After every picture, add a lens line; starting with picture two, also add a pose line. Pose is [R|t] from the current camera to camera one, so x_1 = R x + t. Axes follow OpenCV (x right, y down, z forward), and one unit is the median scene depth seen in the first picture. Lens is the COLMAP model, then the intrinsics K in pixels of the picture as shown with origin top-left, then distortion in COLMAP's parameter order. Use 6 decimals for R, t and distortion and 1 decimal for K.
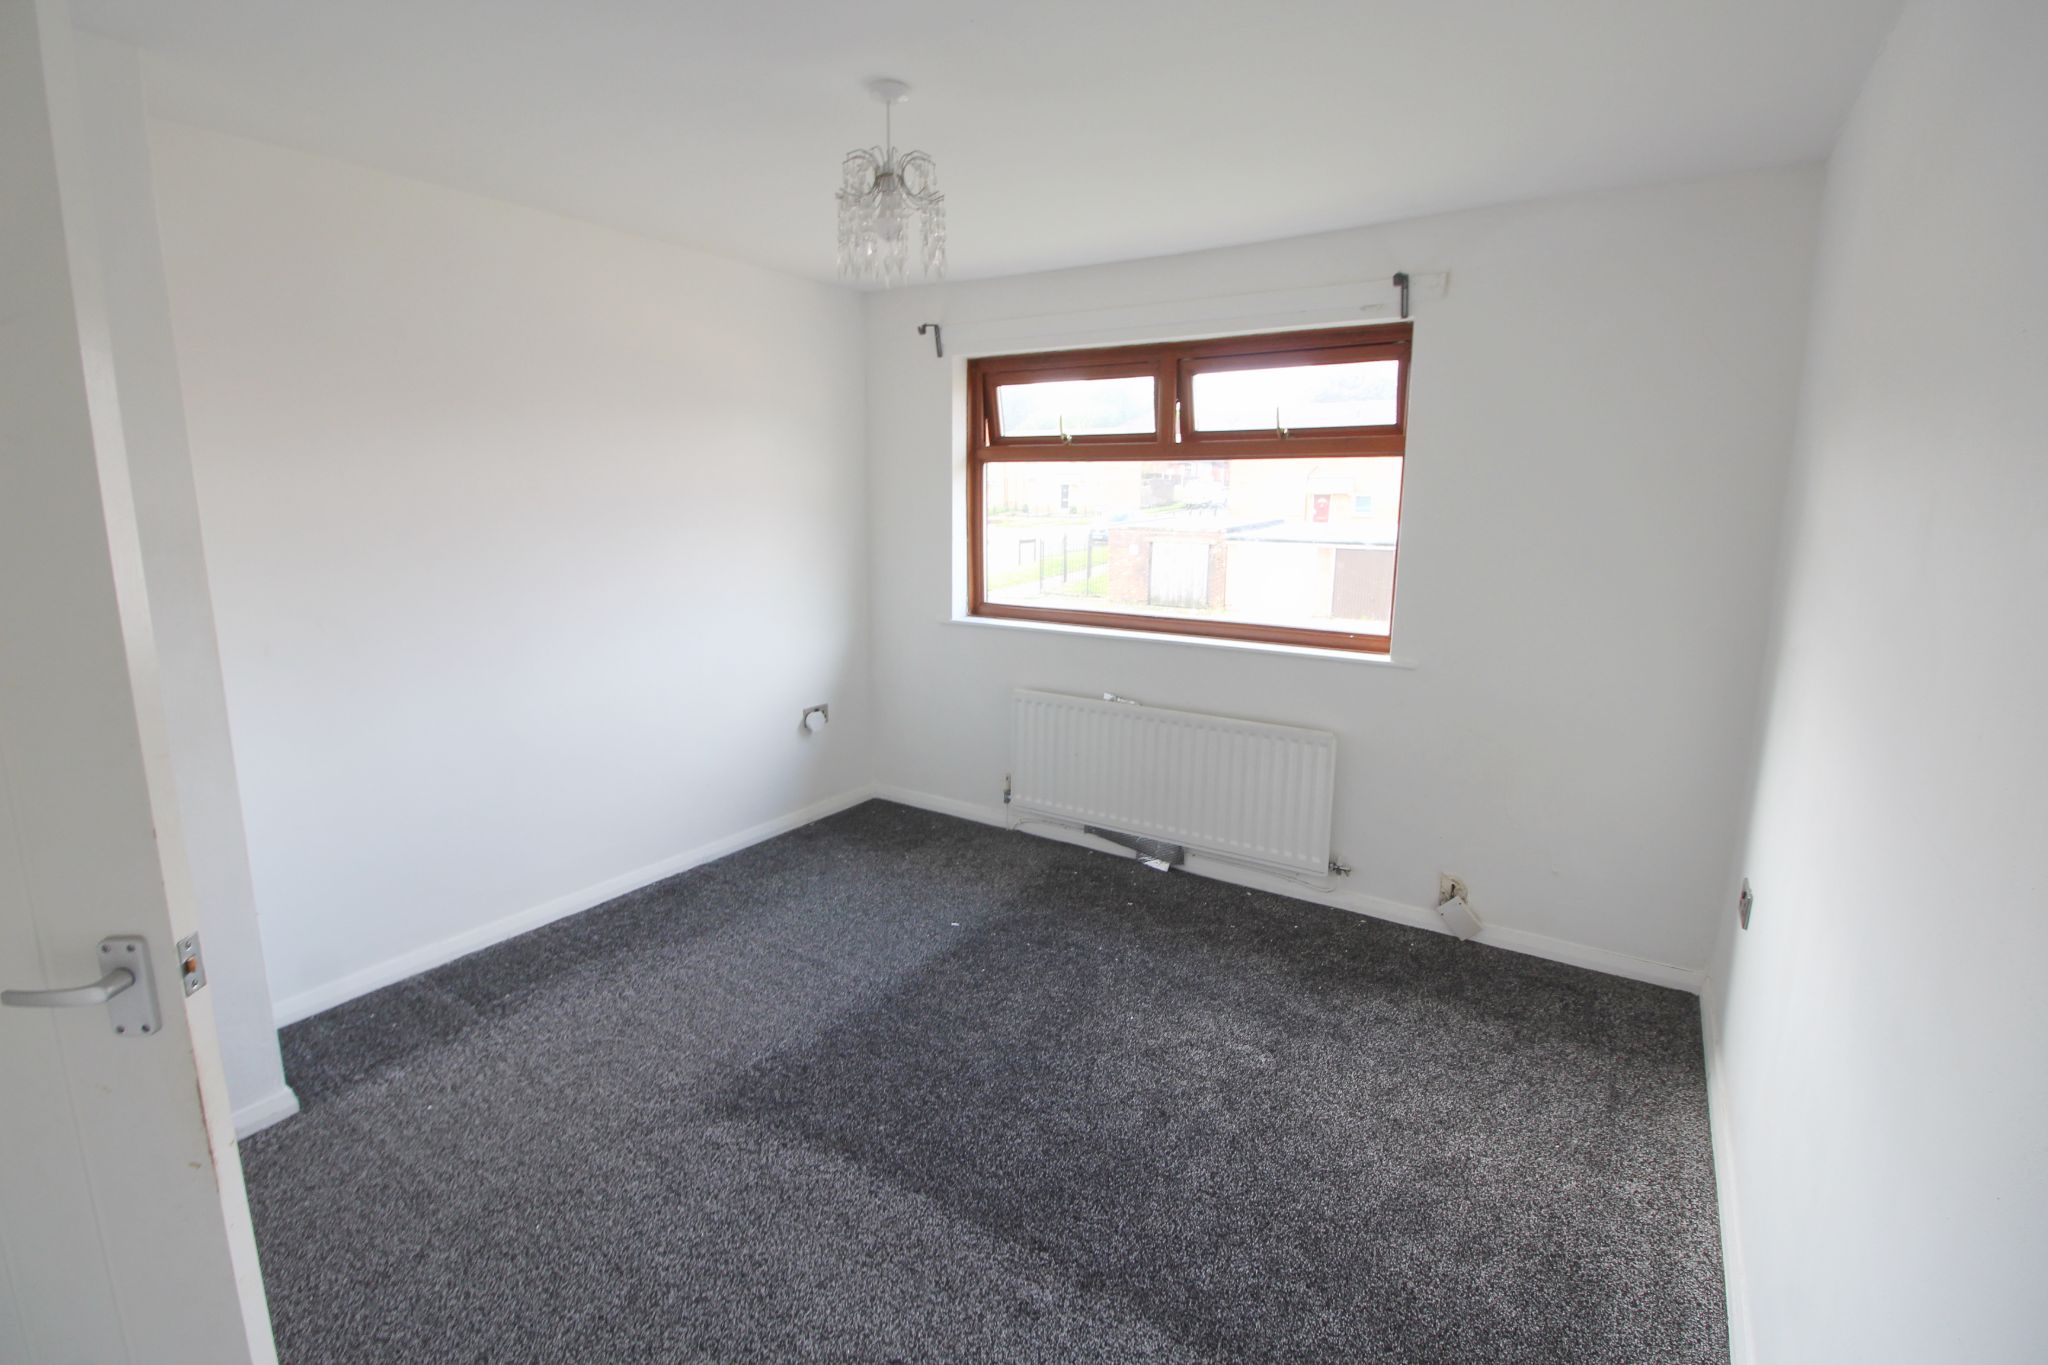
lens RADIAL K [[959.7, 0, 1010.1], [0, 959.7, 671.0], [0, 0, 1]] dist [-0.002338, -0.001948]
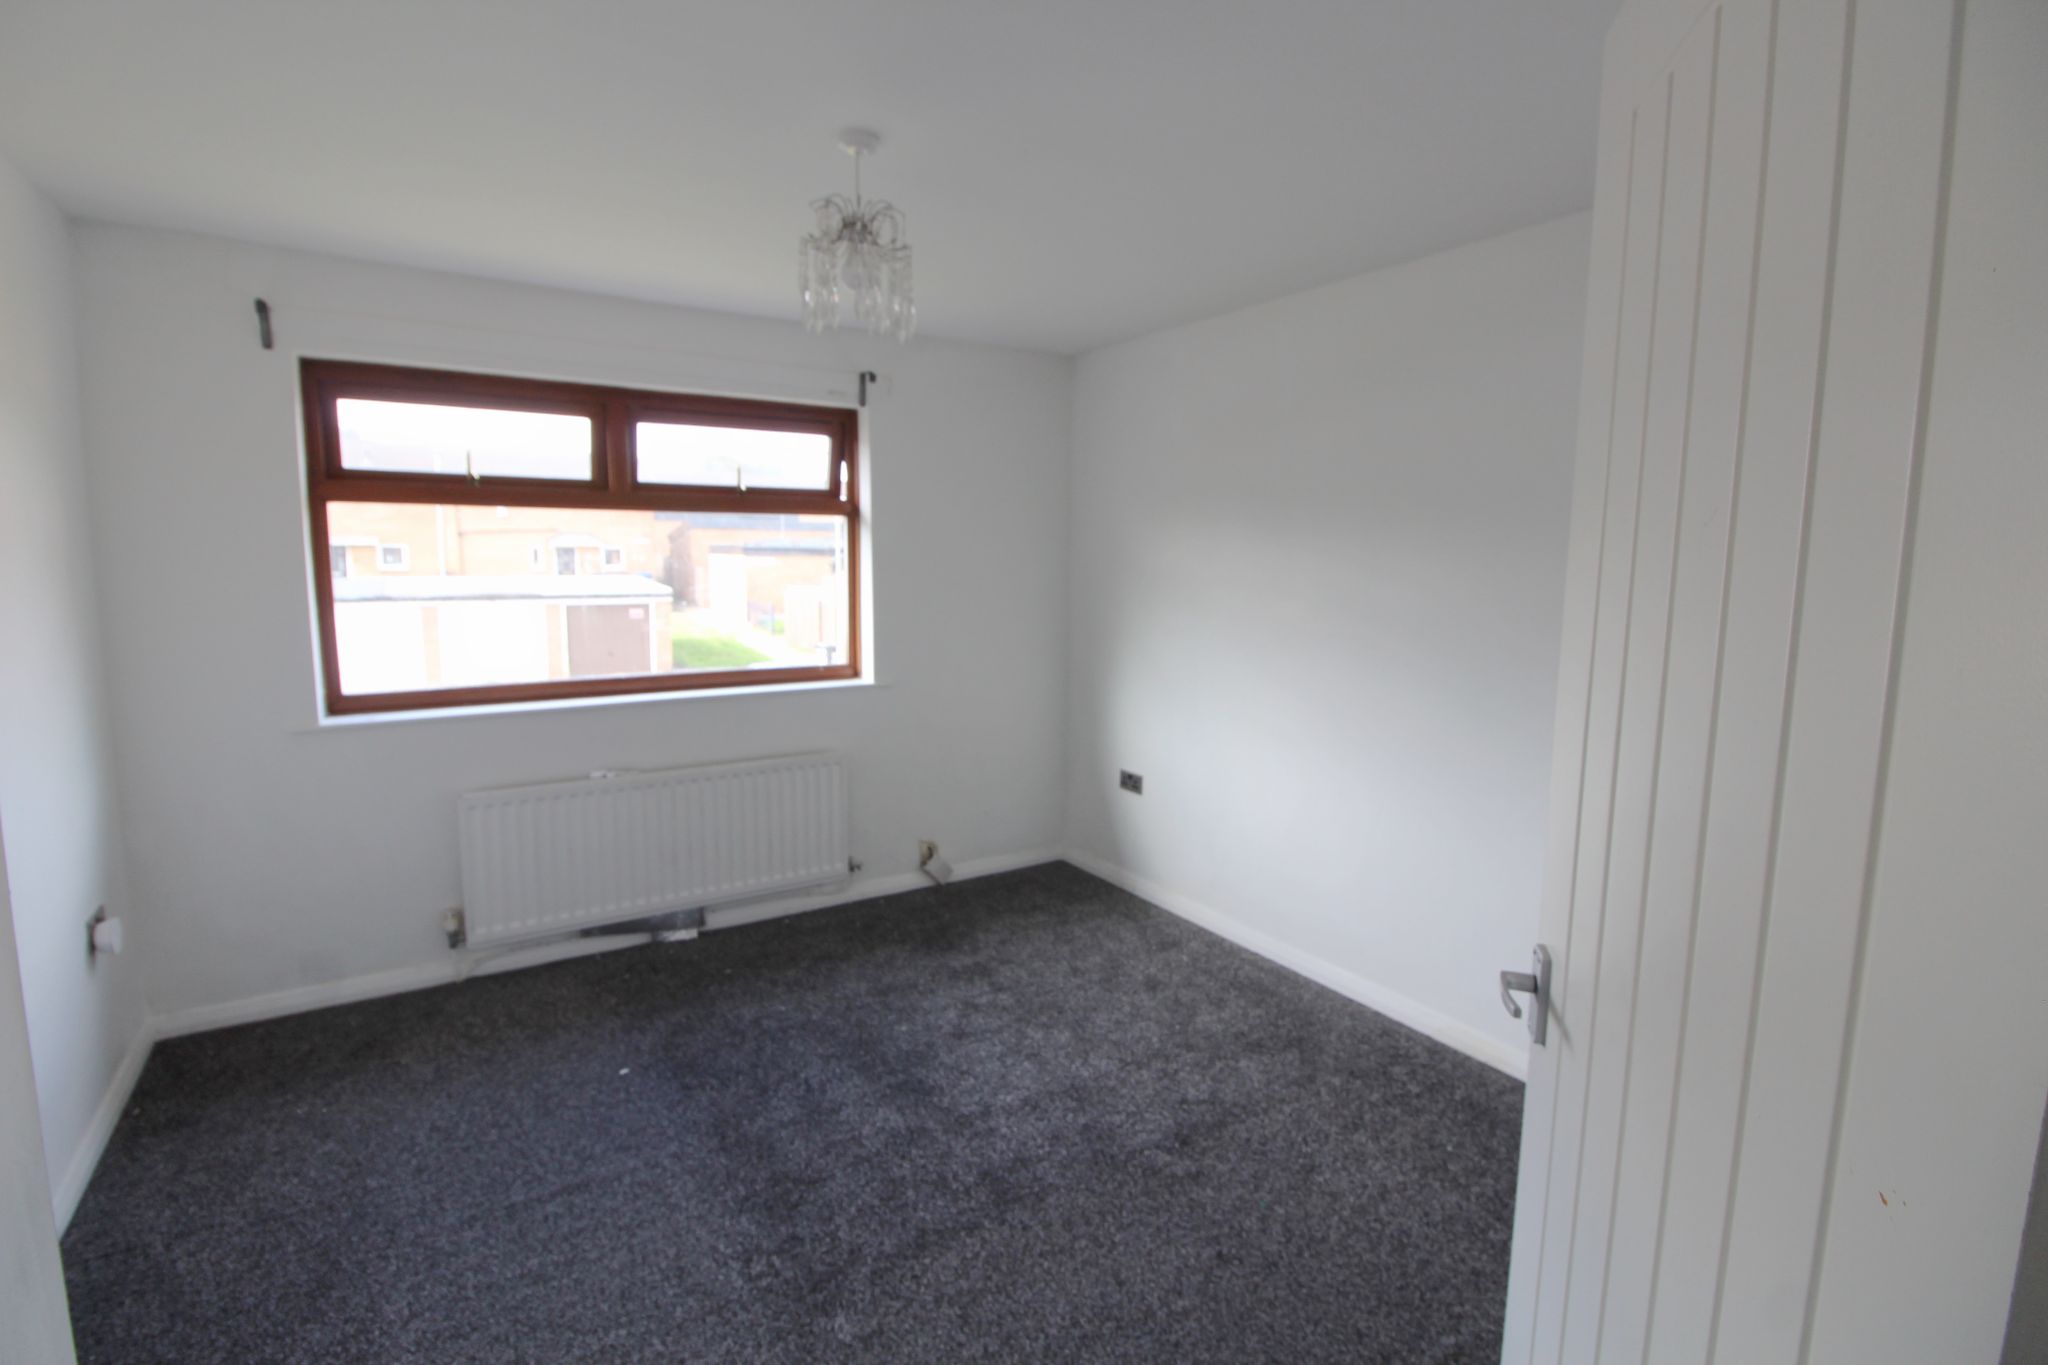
lens RADIAL K [[959.7, 0, 1027.4], [0, 959.7, 668.1], [0, 0, 1]] dist [-0.002338, -0.001948]
pose [[0.390382, -0.112512, 0.913752, -0.551584], [0.163006, 0.985271, 0.051678, -0.051282], [-0.906108, 0.128773, 0.402972, 0.280637]]
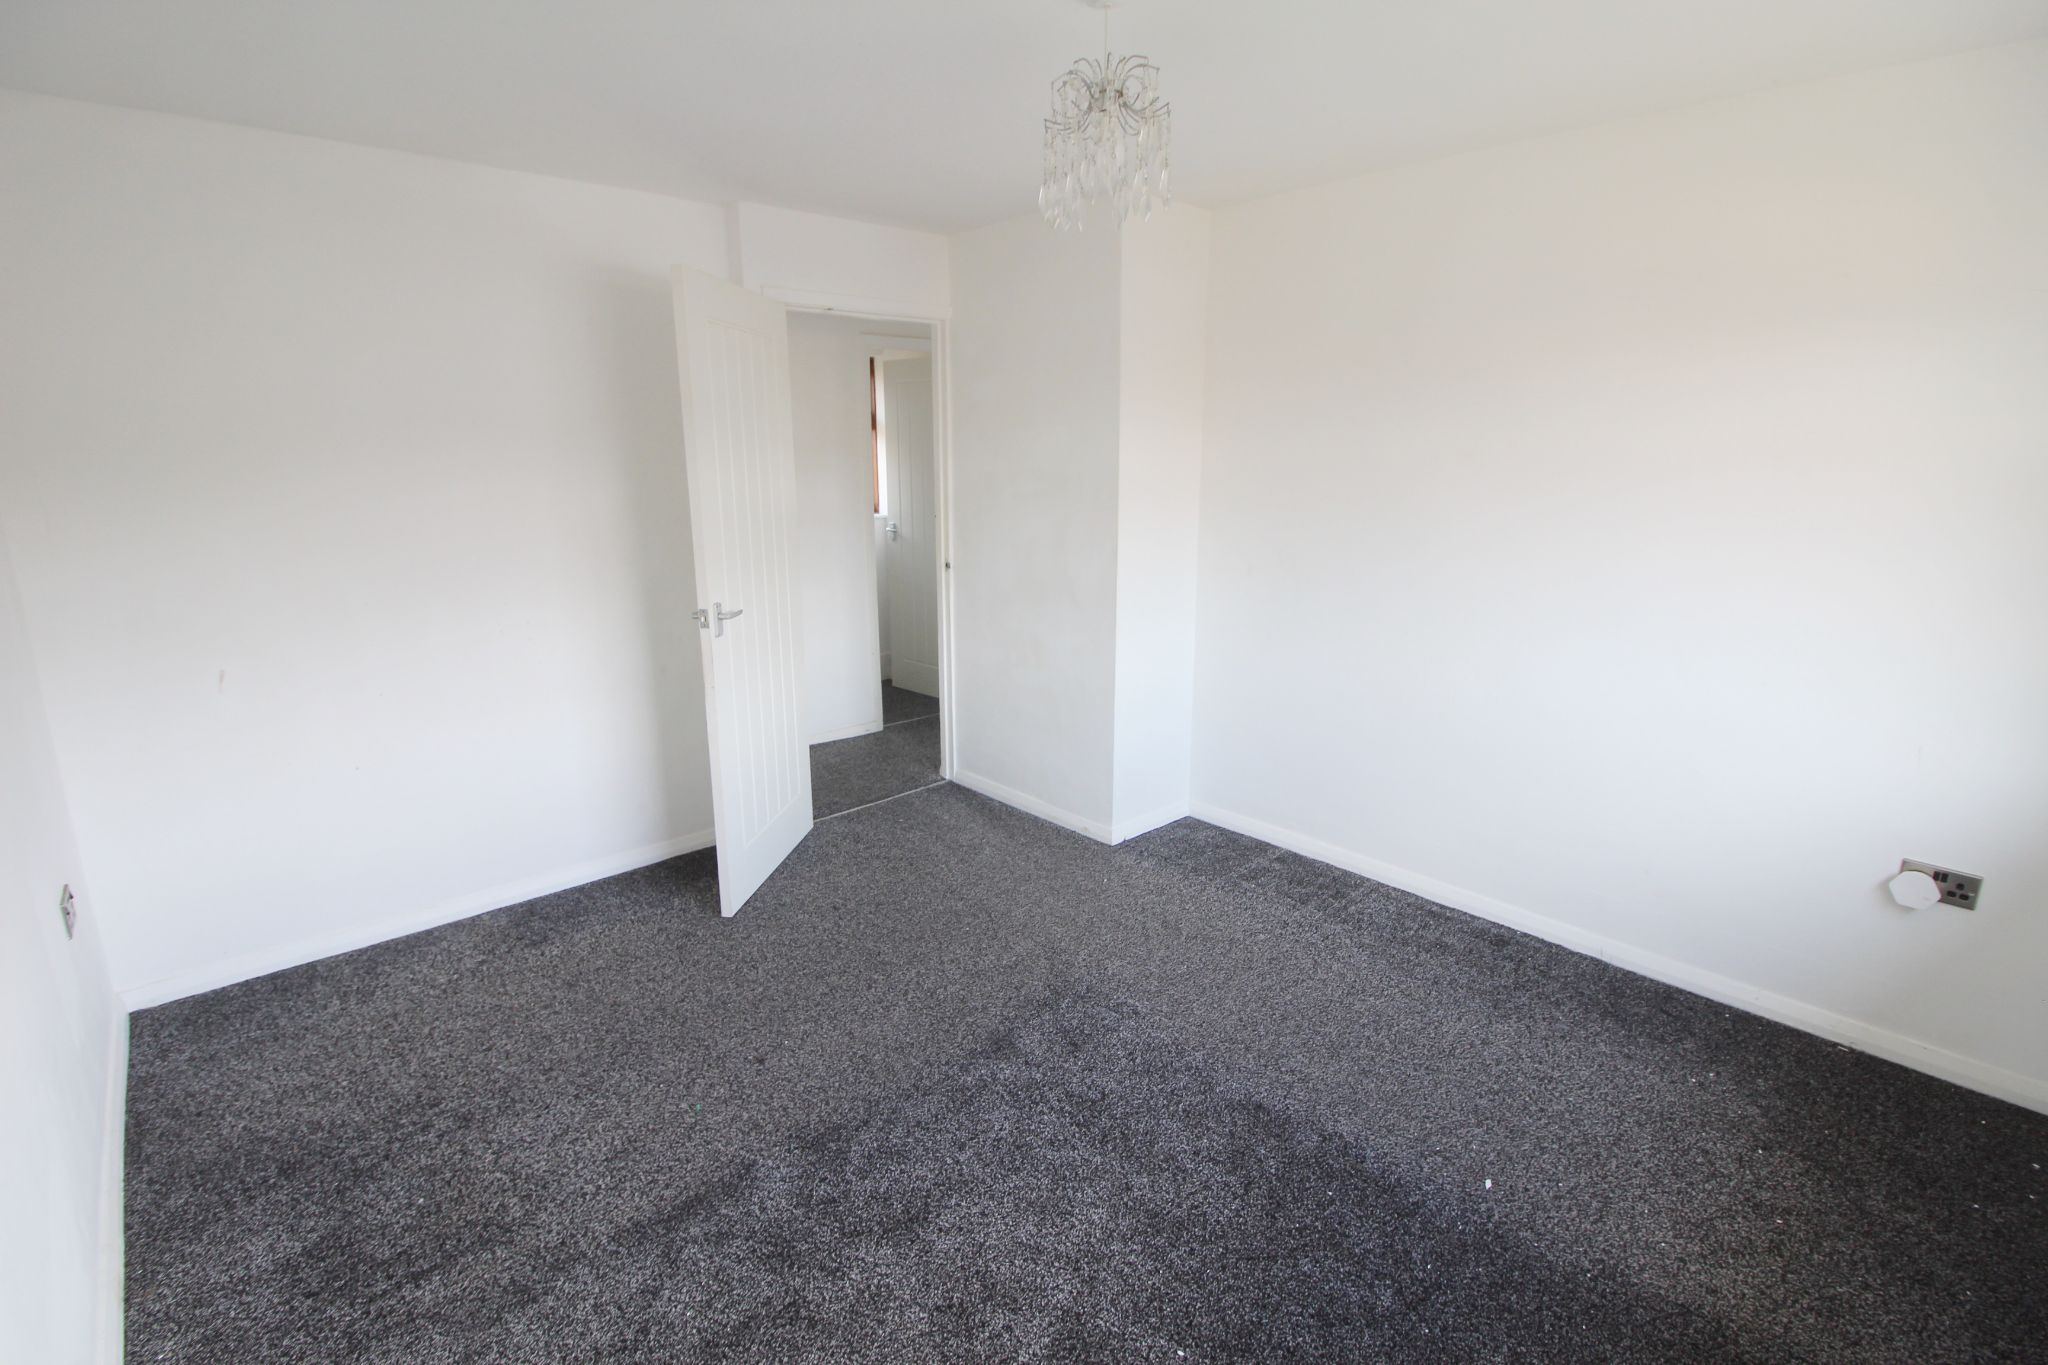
lens RADIAL K [[959.7, 0, 1017.4], [0, 959.7, 681.3], [0, 0, 1]] dist [-0.002338, -0.001948]
pose [[-0.242179, 0.232229, -0.942029, 0.447600], [-0.183781, 0.942375, 0.279561, -0.129859], [0.952667, 0.240831, -0.185544, 0.662443]]
